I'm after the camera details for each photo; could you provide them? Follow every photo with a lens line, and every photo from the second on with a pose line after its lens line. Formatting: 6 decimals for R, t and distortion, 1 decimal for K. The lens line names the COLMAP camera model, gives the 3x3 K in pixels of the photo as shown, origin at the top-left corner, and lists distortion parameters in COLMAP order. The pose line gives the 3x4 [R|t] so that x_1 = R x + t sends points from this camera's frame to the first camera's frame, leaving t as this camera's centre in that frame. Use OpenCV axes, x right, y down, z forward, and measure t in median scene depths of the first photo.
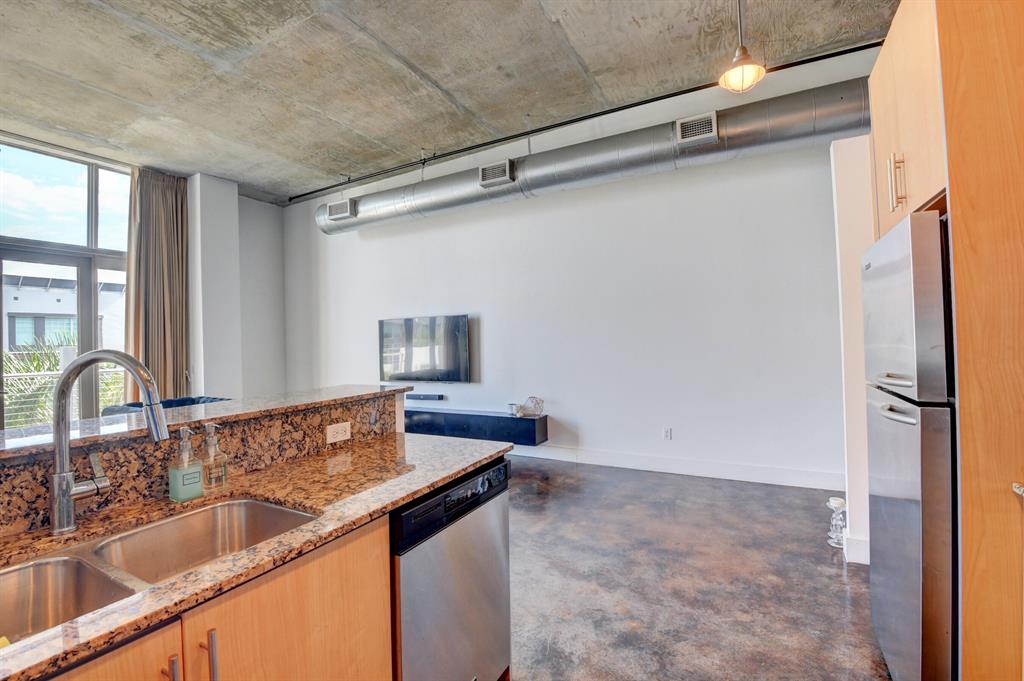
lens RADIAL K [[451.1, 0, 507.9], [0, 451.1, 335.9], [0, 0, 1]] dist [0.014913, -0.027349]
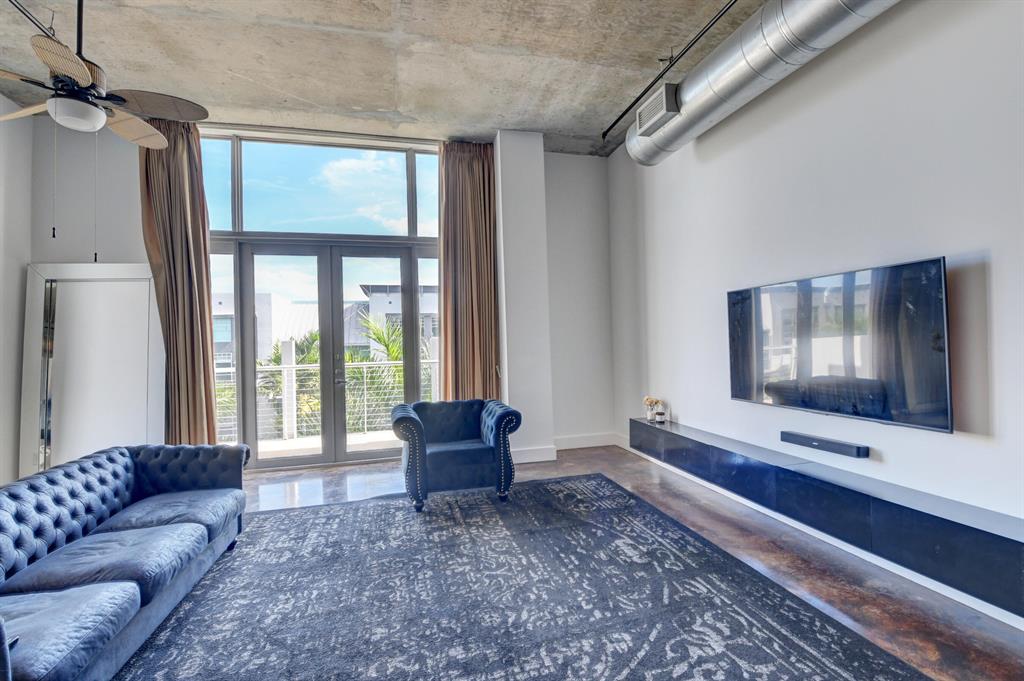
lens RADIAL K [[451.1, 0, 507.9], [0, 451.1, 335.9], [0, 0, 1]] dist [0.014913, -0.027349]
pose [[0.679842, -0.001749, -0.733356, -0.069801], [0.018461, 0.999721, 0.014729, 0.008386], [0.733126, -0.023552, 0.679685, 0.498352]]
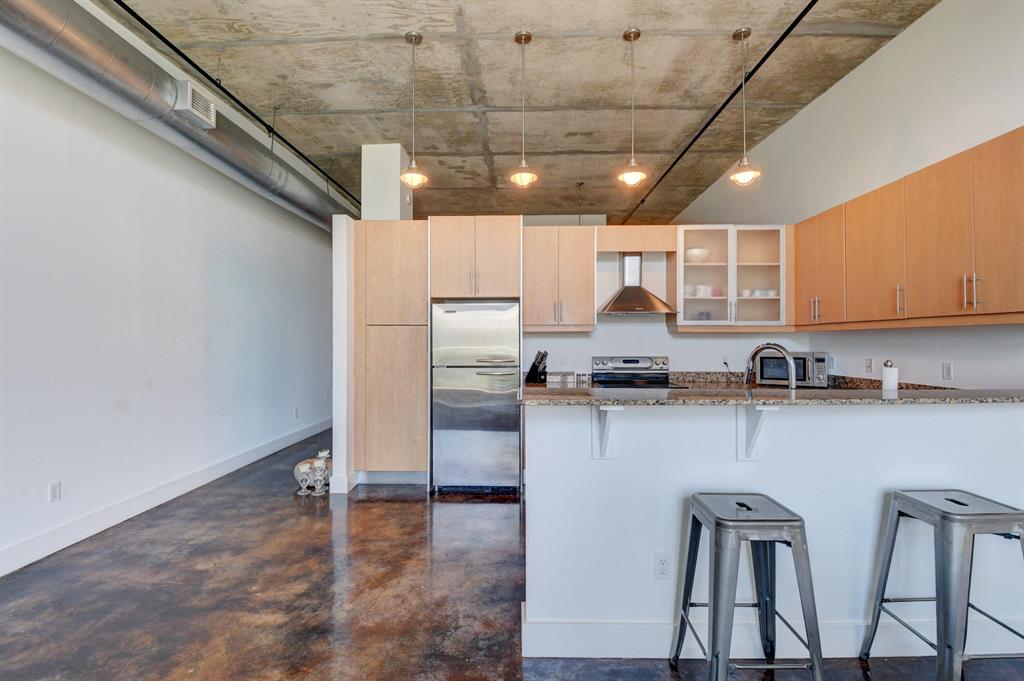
lens RADIAL K [[465.9, 0, 508.4], [0, 465.9, 335.7], [0, 0, 1]] dist [0.015832, -0.030421]
pose [[-0.451490, 0.034198, 0.891620, -0.469535], [0.001279, 0.999289, -0.037680, 0.016540], [-0.892275, -0.015872, -0.451213, 0.634050]]
